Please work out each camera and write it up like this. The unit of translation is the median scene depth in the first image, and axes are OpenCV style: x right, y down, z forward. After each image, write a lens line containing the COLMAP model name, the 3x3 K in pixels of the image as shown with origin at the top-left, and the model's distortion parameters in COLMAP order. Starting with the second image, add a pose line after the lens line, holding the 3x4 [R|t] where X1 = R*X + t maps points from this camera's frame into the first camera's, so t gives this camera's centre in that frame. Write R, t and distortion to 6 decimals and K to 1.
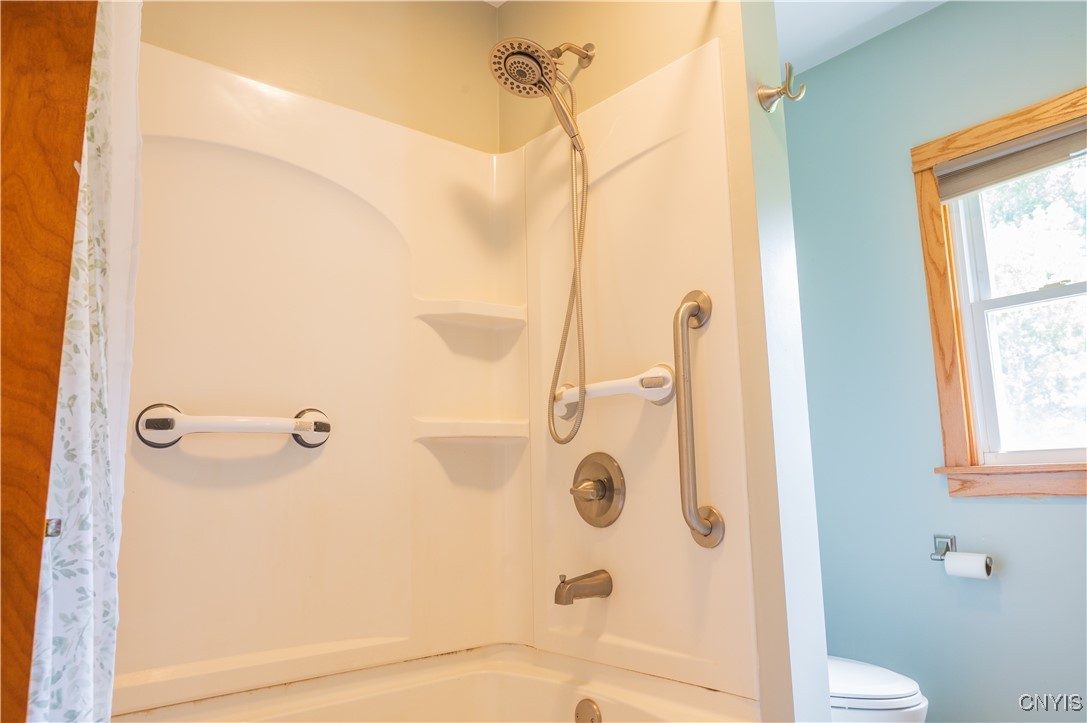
lens RADIAL K [[741.1, 0, 544.6], [0, 741.1, 359.8], [0, 0, 1]] dist [-0.003965, -0.001016]
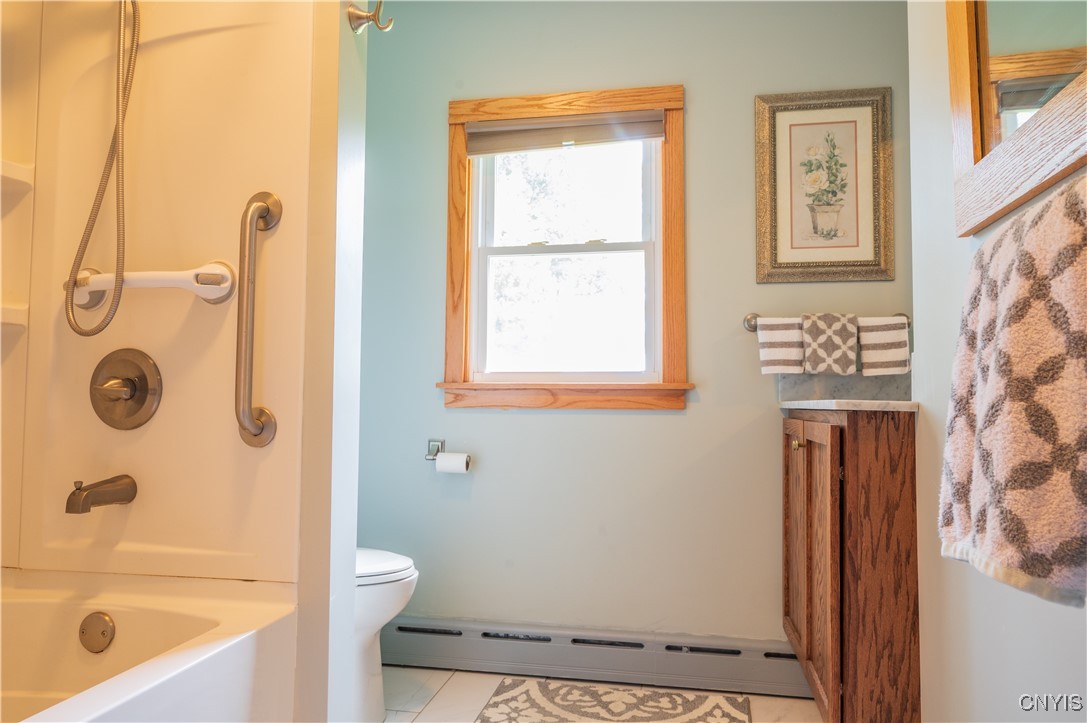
lens RADIAL K [[756.3, 0, 548.7], [0, 756.3, 359.7], [0, 0, 1]] dist [-0.002266, 0.000793]
pose [[0.769366, 0.061268, 0.635864, -0.116544], [-0.129989, 0.989579, 0.061931, 0.014160], [-0.625443, -0.130303, 0.769313, -0.032995]]
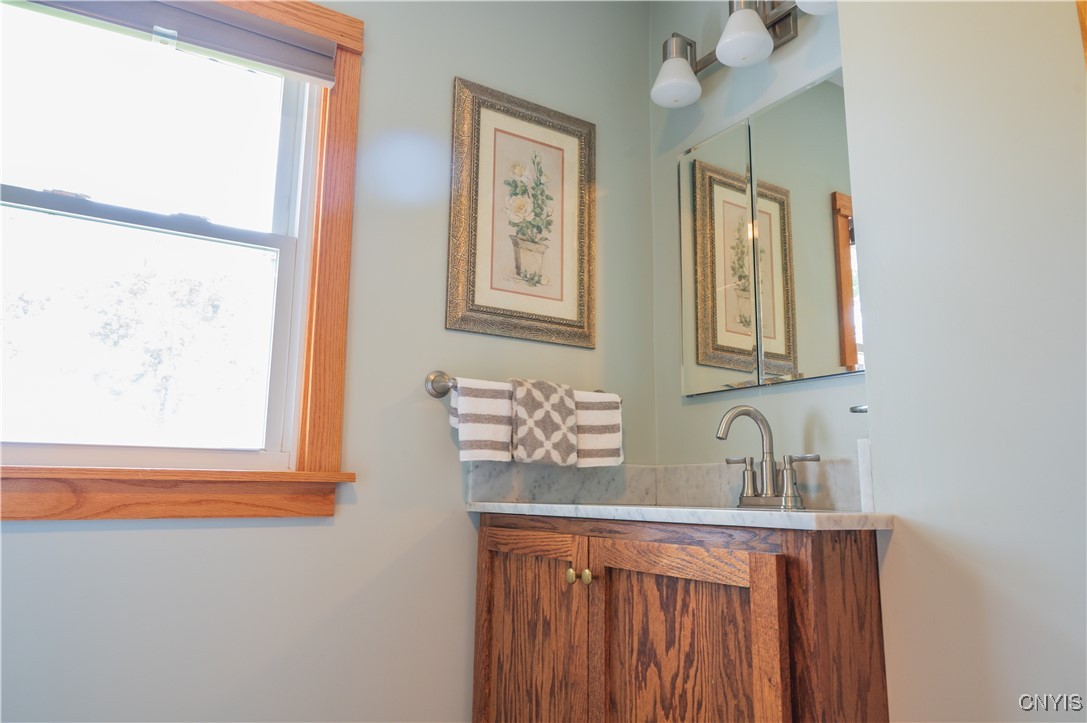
lens RADIAL K [[725.1, 0, 546.2], [0, 725.1, 359.9], [0, 0, 1]] dist [-0.007004, 0.001285]
pose [[0.120453, 0.196742, 0.973028, 0.181276], [-0.178213, 0.968527, -0.173770, 0.089548], [-0.976592, -0.152475, 0.151724, 0.554761]]
